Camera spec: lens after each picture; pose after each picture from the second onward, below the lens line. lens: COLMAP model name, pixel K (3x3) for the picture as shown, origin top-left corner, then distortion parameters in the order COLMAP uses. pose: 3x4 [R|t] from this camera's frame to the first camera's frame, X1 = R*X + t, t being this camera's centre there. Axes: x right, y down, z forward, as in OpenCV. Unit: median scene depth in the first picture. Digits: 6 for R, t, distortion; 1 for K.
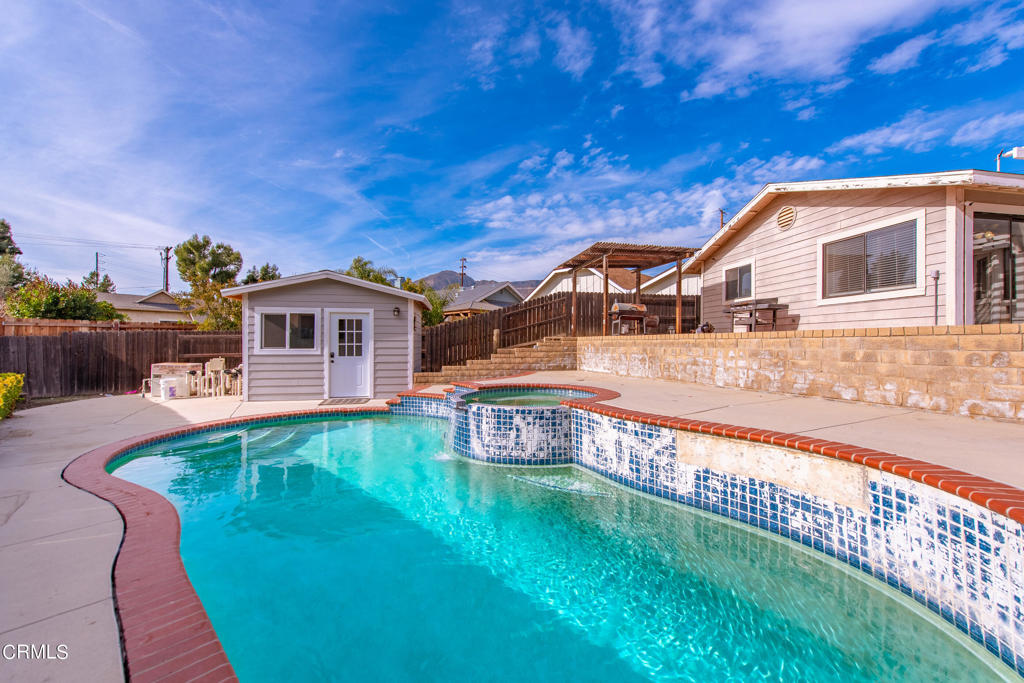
lens RADIAL K [[404.1, 0, 524.3], [0, 404.1, 343.9], [0, 0, 1]] dist [0.001596, -0.000465]
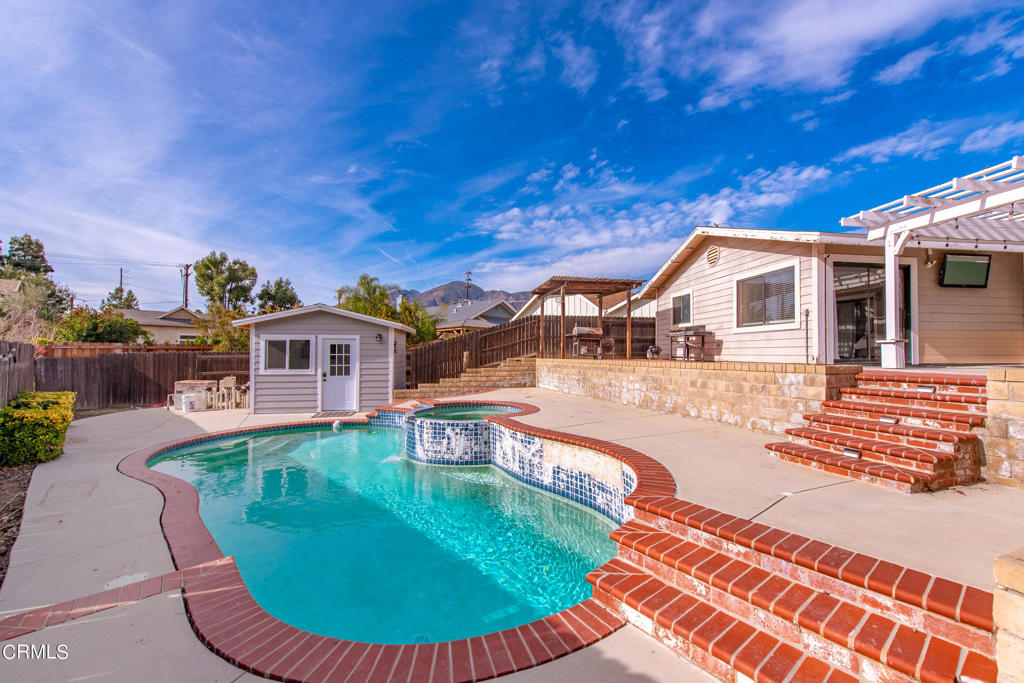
lens RADIAL K [[402.7, 0, 523.3], [0, 402.7, 342.6], [0, 0, 1]] dist [0.001264, 0.000129]
pose [[0.999696, -0.001949, -0.024565, 0.127061], [0.001297, 0.999647, -0.026534, -0.032124], [0.024609, 0.026494, 0.999346, -0.157477]]
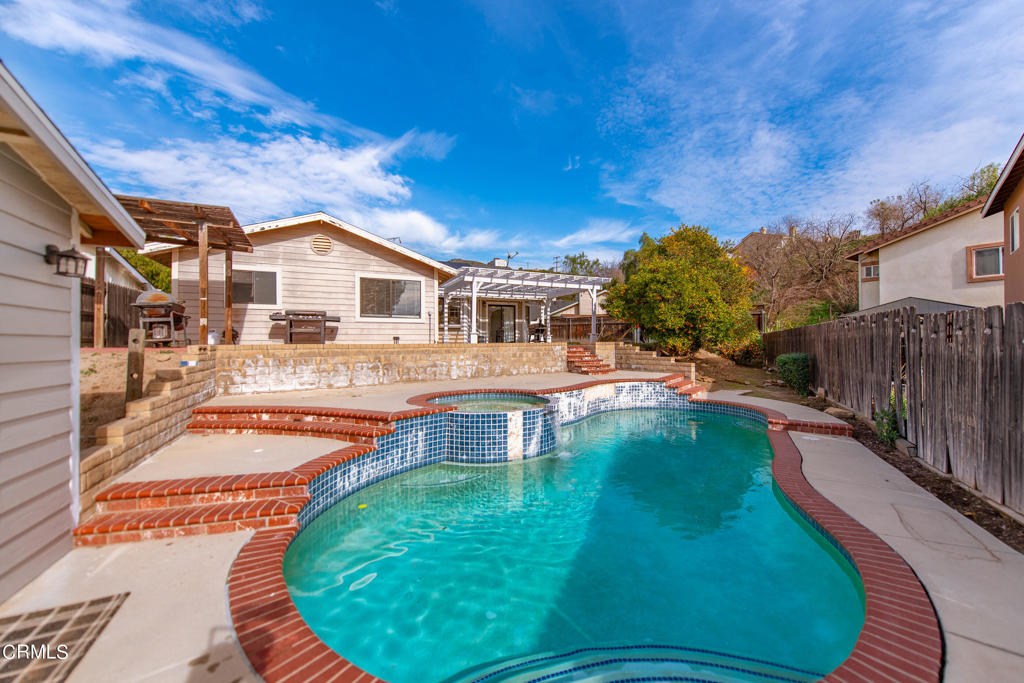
lens RADIAL K [[404.1, 0, 524.3], [0, 404.1, 343.9], [0, 0, 1]] dist [0.001596, -0.000465]
pose [[-0.272091, -0.002033, 0.962269, -0.644083], [0.005226, 0.999980, 0.003591, -0.018584], [-0.962257, 0.006005, -0.272075, 0.722965]]
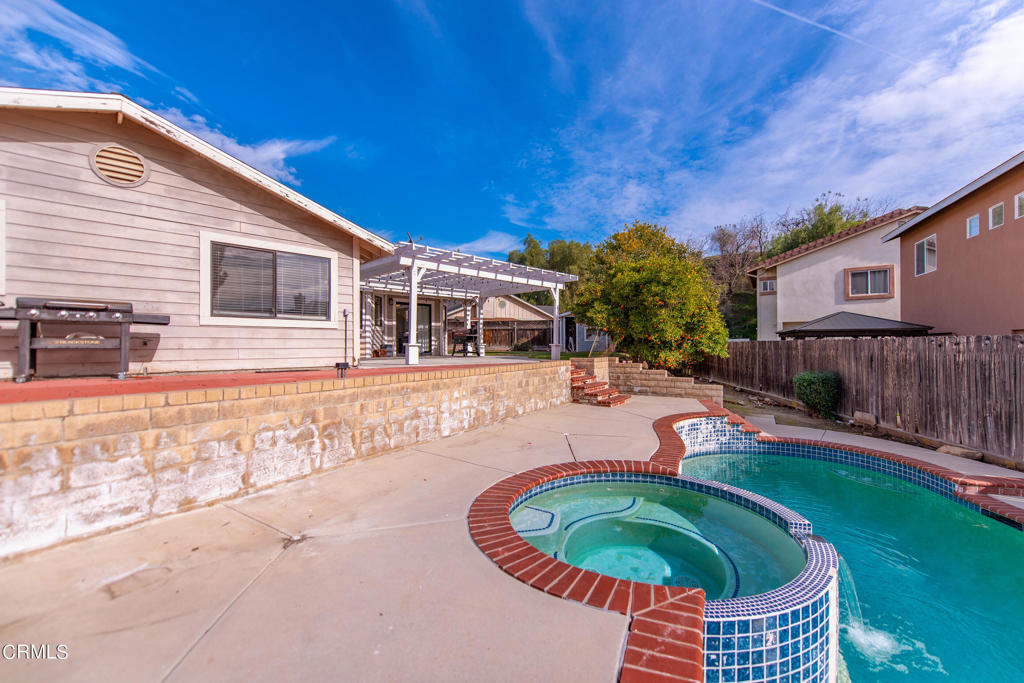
lens RADIAL K [[415.7, 0, 542.5], [0, 415.7, 344.9], [0, 0, 1]] dist [0.000374, -0.000748]
pose [[-0.609367, 0.000203, 0.792888, -0.193069], [0.001772, 0.999998, 0.001106, -0.051222], [-0.792886, 0.002079, -0.609366, 0.849526]]
